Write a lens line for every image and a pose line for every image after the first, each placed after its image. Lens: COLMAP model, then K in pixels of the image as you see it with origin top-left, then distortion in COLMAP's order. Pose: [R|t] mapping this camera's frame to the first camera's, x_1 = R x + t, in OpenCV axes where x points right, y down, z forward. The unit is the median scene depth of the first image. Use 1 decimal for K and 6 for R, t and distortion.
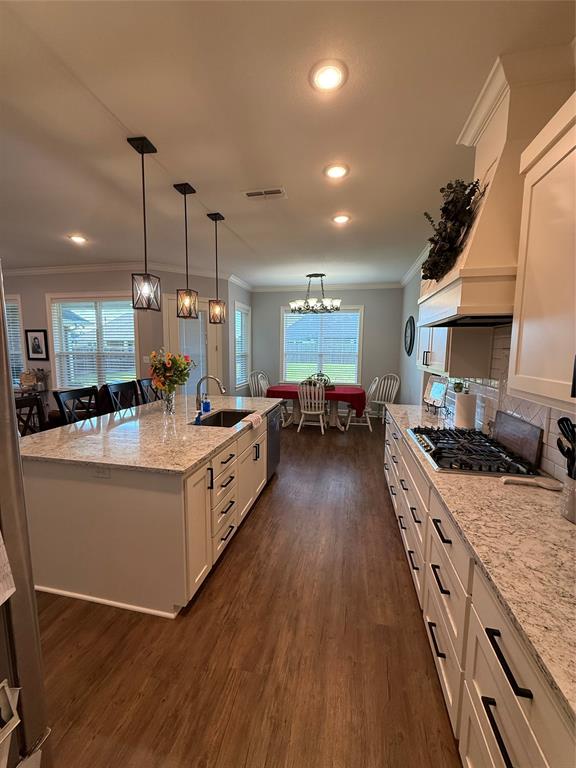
lens RADIAL K [[305.7, 0, 293.2], [0, 305.7, 383.9], [0, 0, 1]] dist [0.000231, -0.000259]
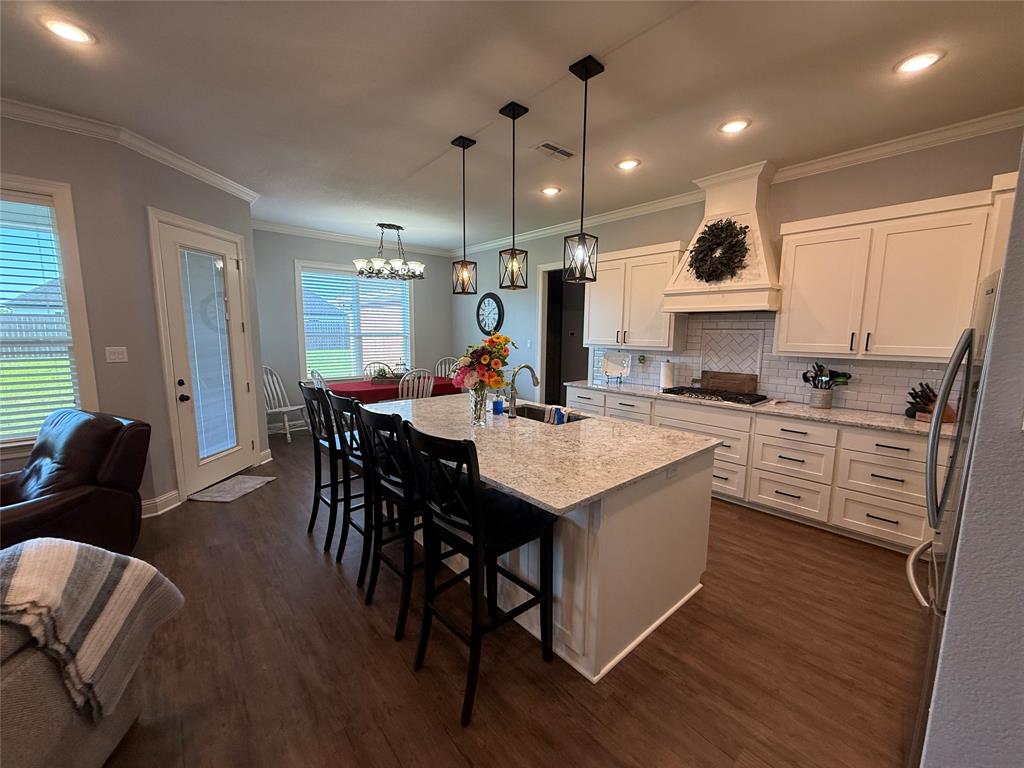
lens RADIAL K [[407.6, 0, 516.6], [0, 407.6, 381.9], [0, 0, 1]] dist [0.000231, -0.000259]
pose [[0.608078, -0.123168, 0.784264, -0.546637], [0.107621, 0.991561, 0.072280, -0.029280], [-0.786549, 0.040451, 0.616202, 0.188145]]
